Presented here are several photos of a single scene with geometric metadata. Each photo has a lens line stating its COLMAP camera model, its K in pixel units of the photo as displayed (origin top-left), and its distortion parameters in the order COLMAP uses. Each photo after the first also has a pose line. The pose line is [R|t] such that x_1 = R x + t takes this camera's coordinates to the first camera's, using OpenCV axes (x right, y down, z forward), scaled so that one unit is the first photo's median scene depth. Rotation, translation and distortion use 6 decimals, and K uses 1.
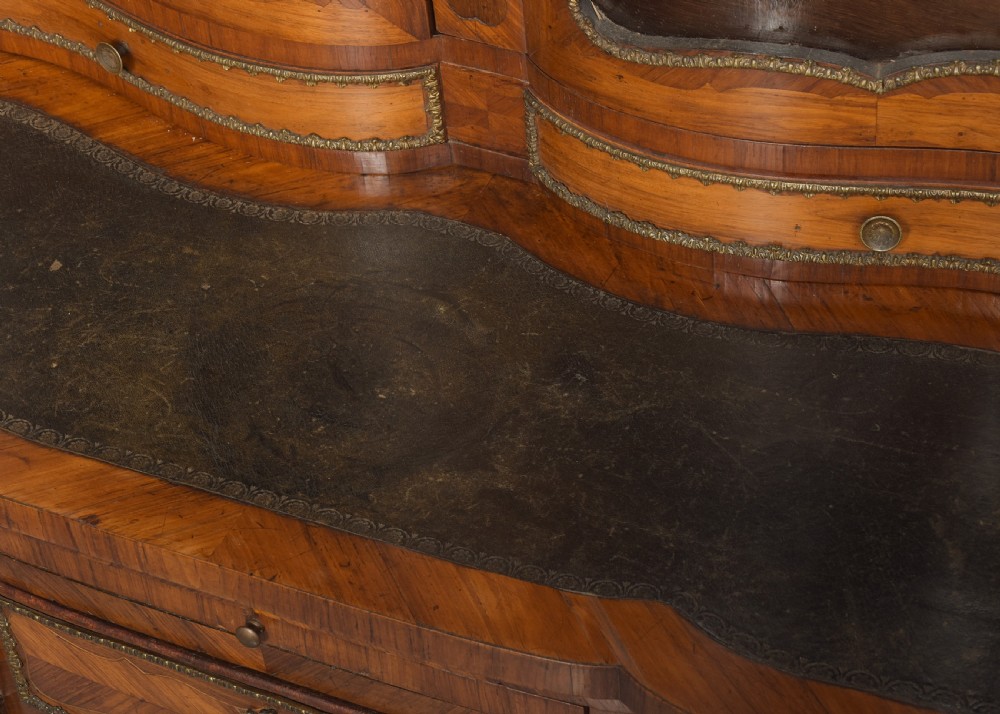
lens RADIAL K [[2163.8, 0, 496.8], [0, 2163.8, 360.7], [0, 0, 1]] dist [0.406425, 0.000000]
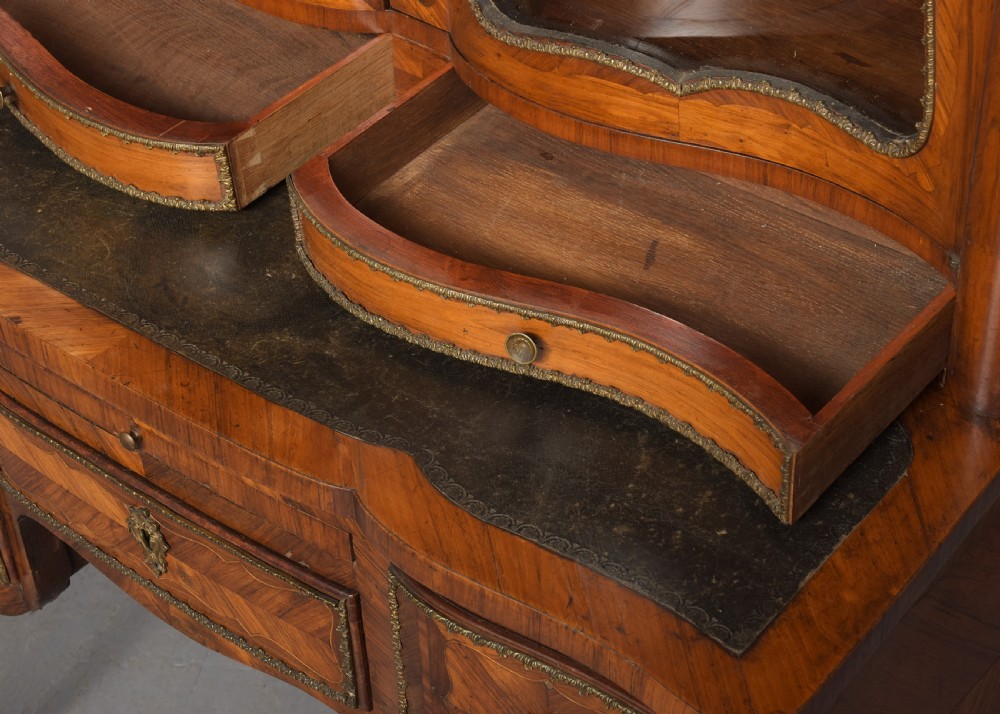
lens RADIAL K [[1955.9, 0, 514.5], [0, 1955.9, 363.7], [0, 0, 1]] dist [0.297733, 0.000000]
pose [[0.969756, 0.183537, -0.160895, 0.277006], [-0.191697, 0.980771, -0.036619, 0.081208], [0.151080, 0.066355, 0.986292, -0.093031]]
